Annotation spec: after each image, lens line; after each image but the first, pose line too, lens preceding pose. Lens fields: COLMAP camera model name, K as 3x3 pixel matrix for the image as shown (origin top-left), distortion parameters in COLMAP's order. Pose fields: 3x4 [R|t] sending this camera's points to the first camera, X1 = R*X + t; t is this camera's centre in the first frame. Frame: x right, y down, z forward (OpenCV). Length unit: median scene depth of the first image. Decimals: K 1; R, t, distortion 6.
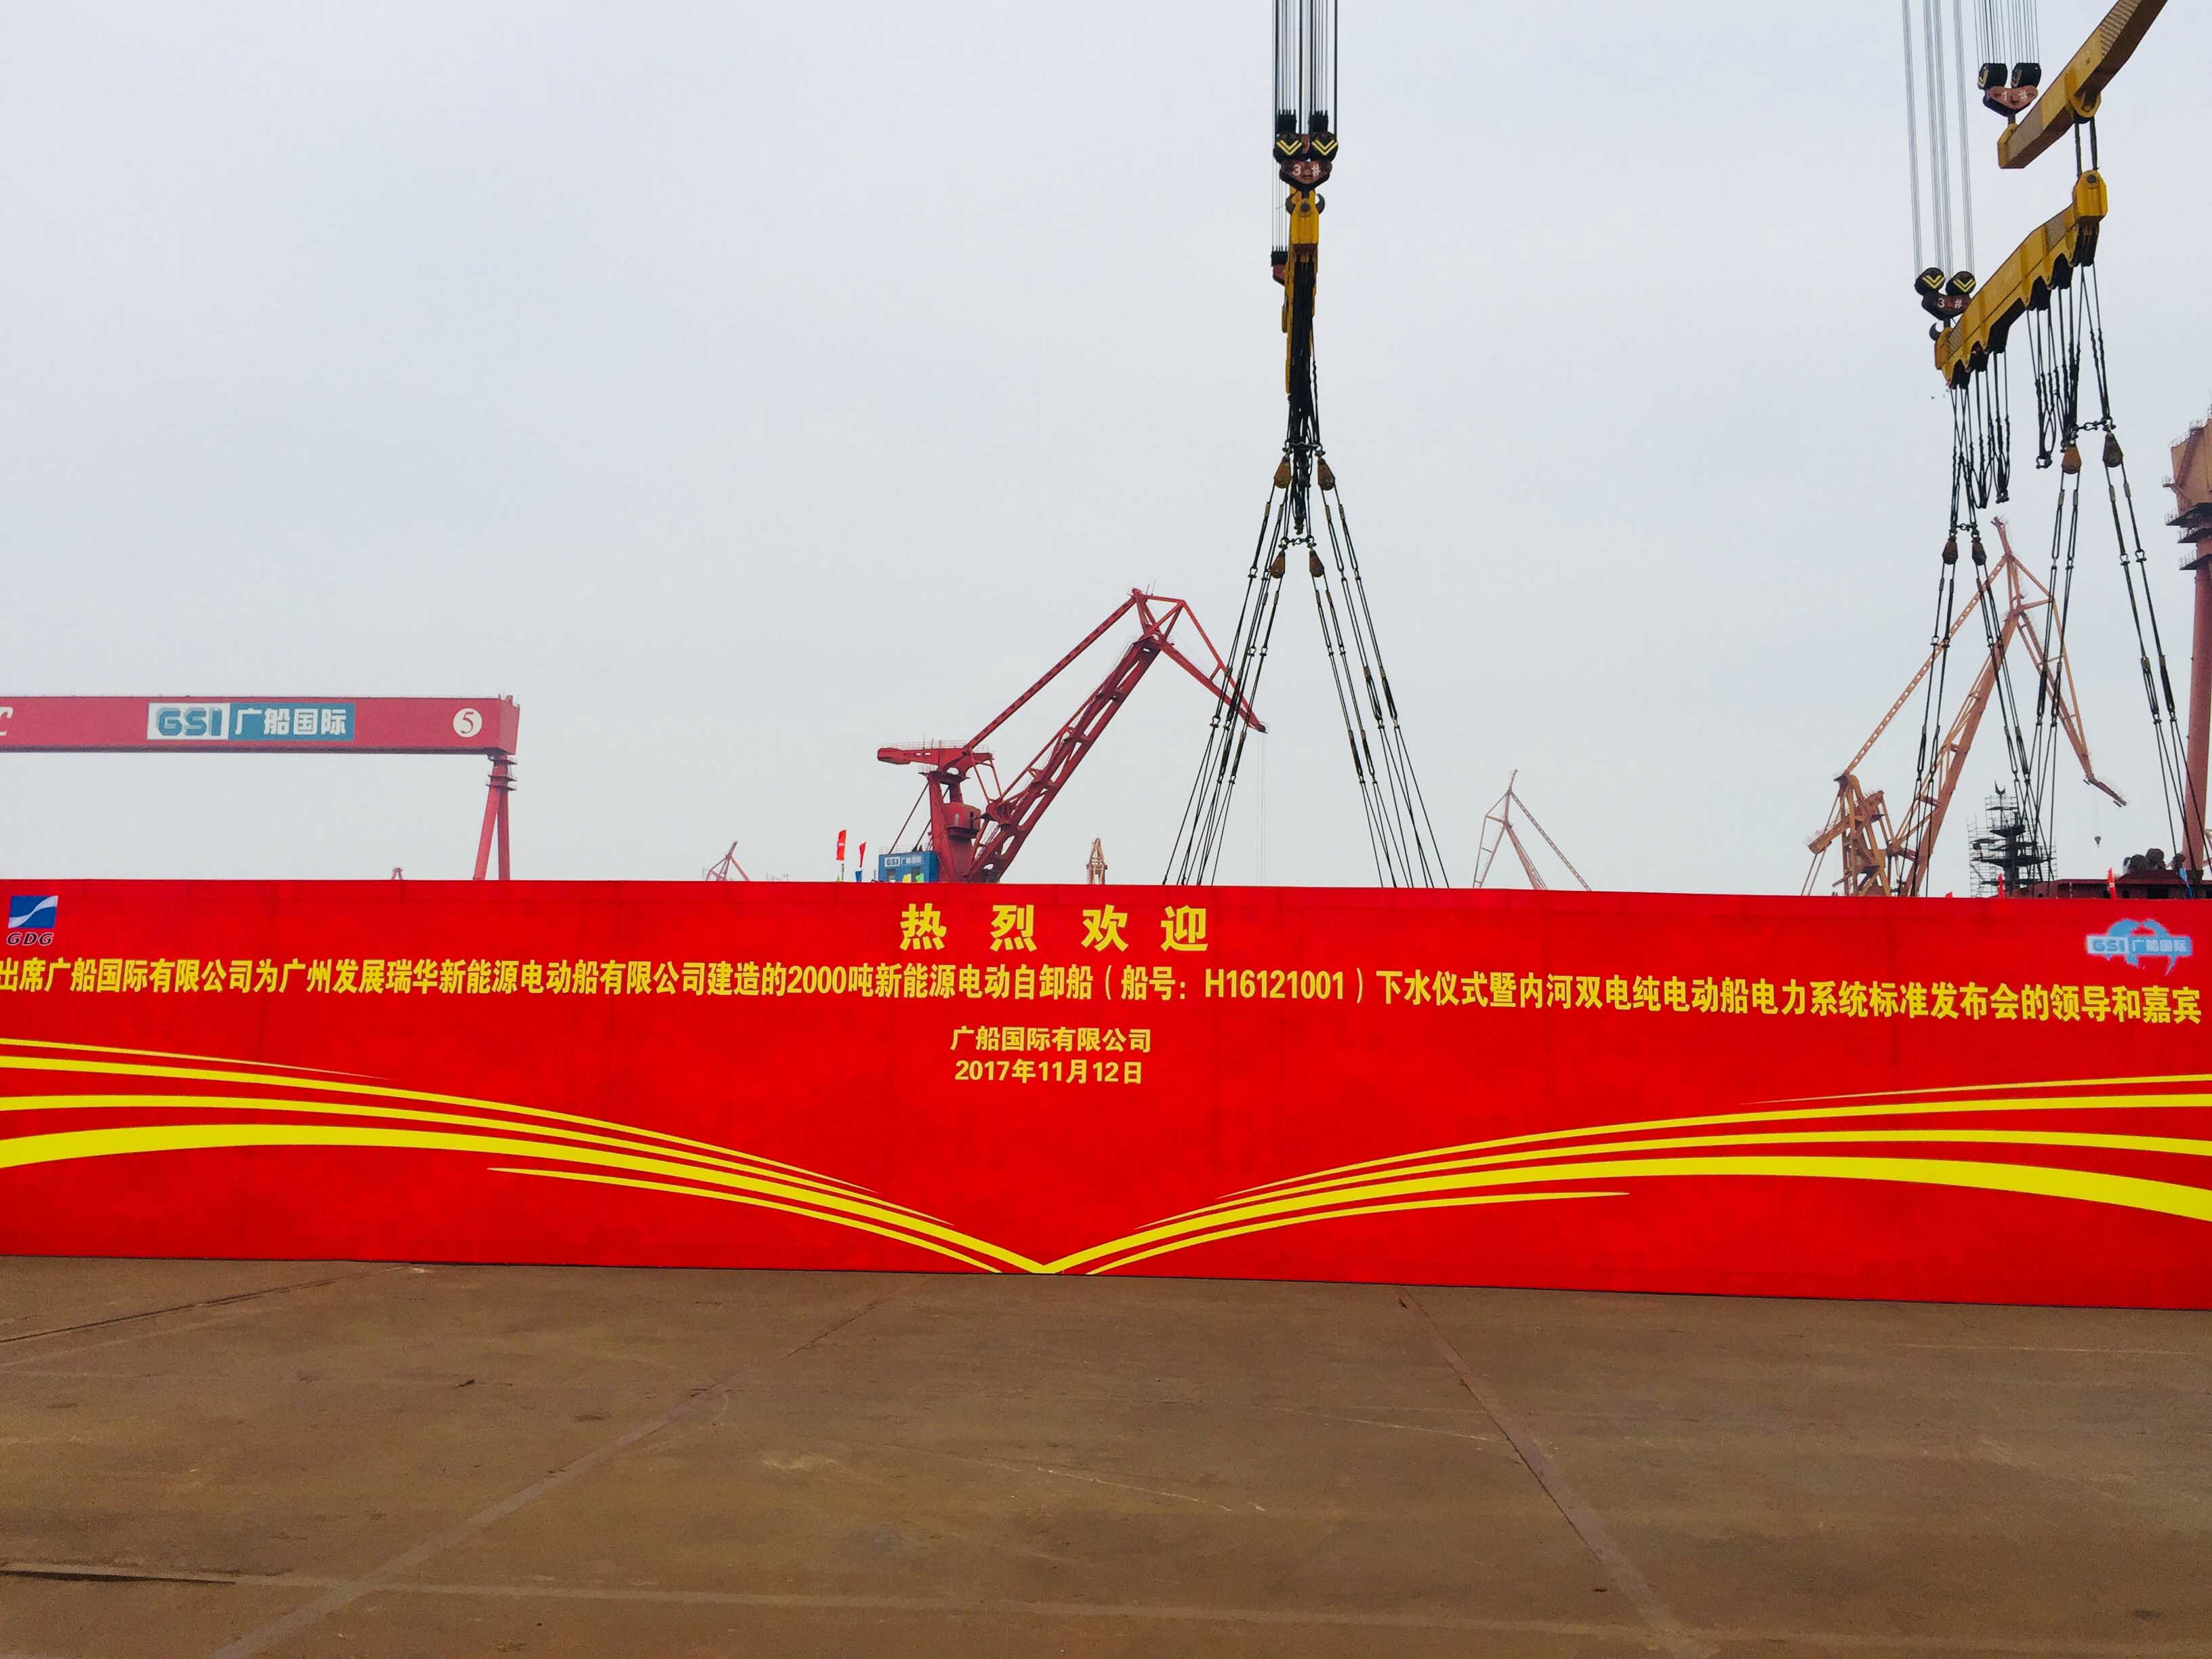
lens RADIAL K [[1911.6, 0, 1120.5], [0, 1911.6, 807.0], [0, 0, 1]] dist [0.090231, -0.140987]
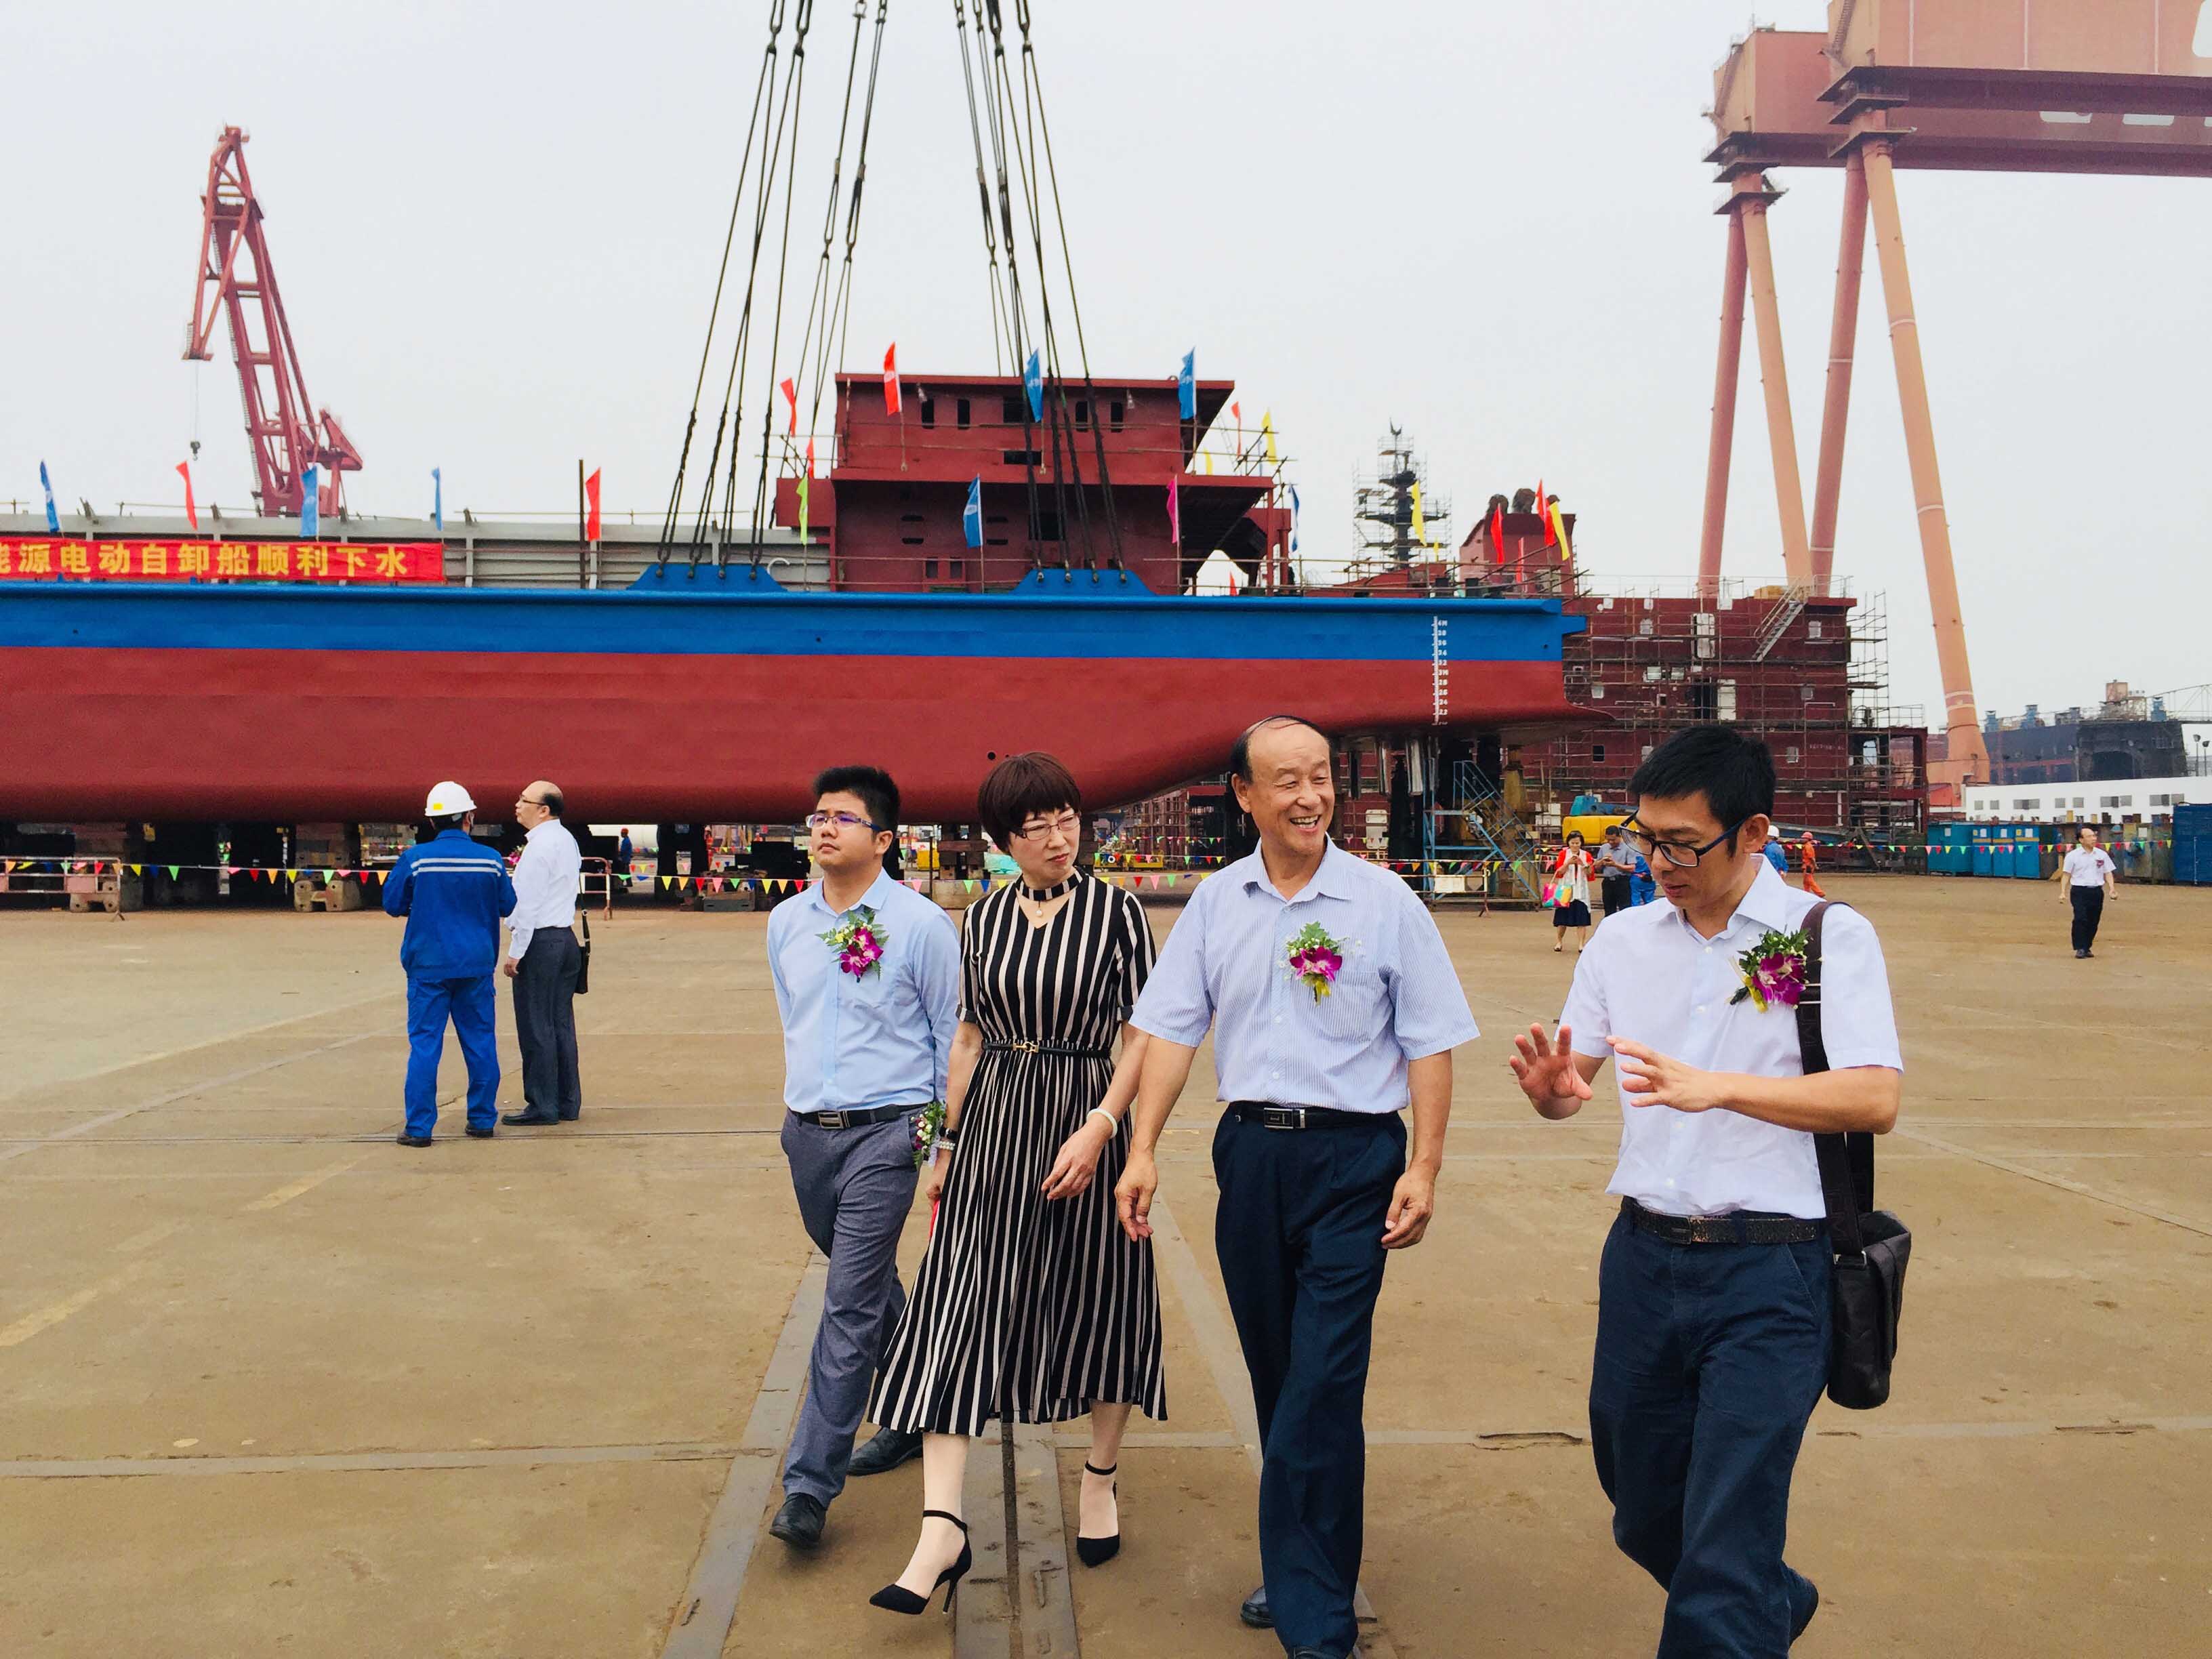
lens RADIAL K [[1917.3, 0, 1123.3], [0, 1917.3, 746.2], [0, 0, 1]] dist [0.087925, -0.137974]
pose [[0.989866, -0.007031, 0.141832, 0.410640], [-0.008100, 0.994352, 0.105825, 0.068180], [-0.141775, -0.105902, 0.984218, 0.396152]]
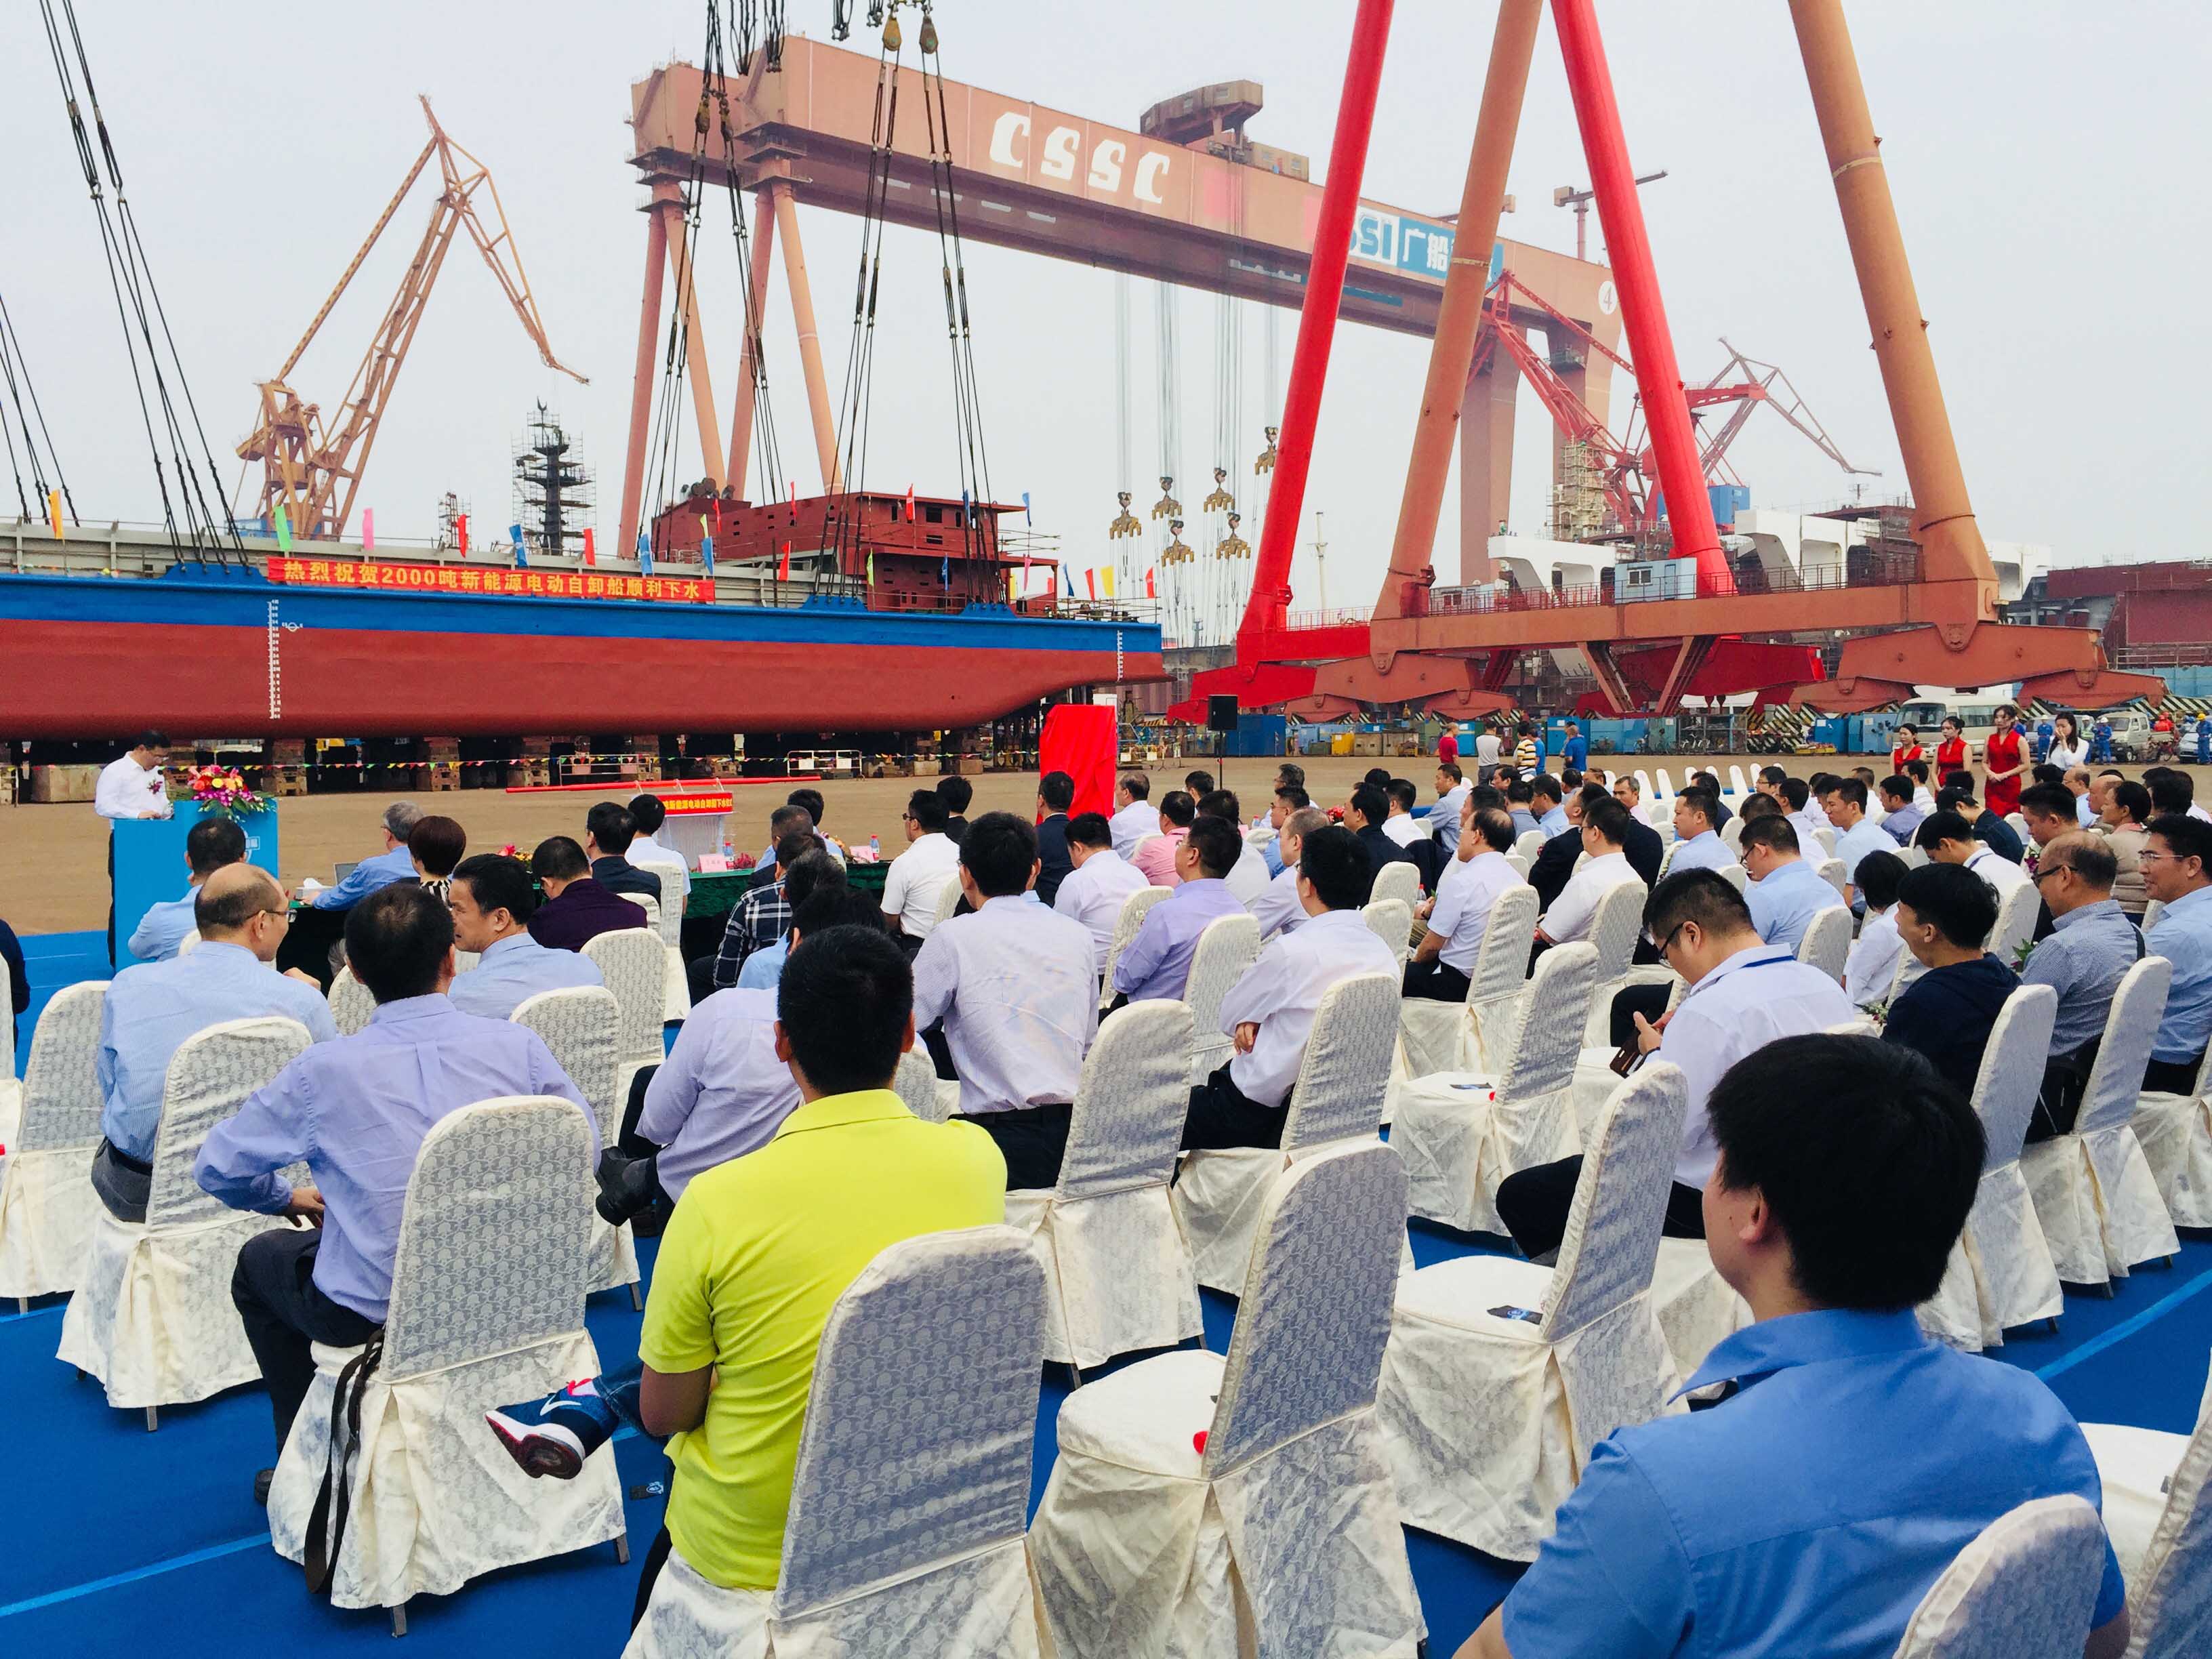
lens RADIAL K [[1914.4, 0, 1104.4], [0, 1914.4, 789.7], [0, 0, 1]] dist [0.055101, 0.001961]
pose [[0.686504, -0.045111, 0.725725, -0.109252], [-0.087512, 0.985693, 0.144054, 0.030071], [-0.721841, -0.162403, 0.672734, 0.208541]]
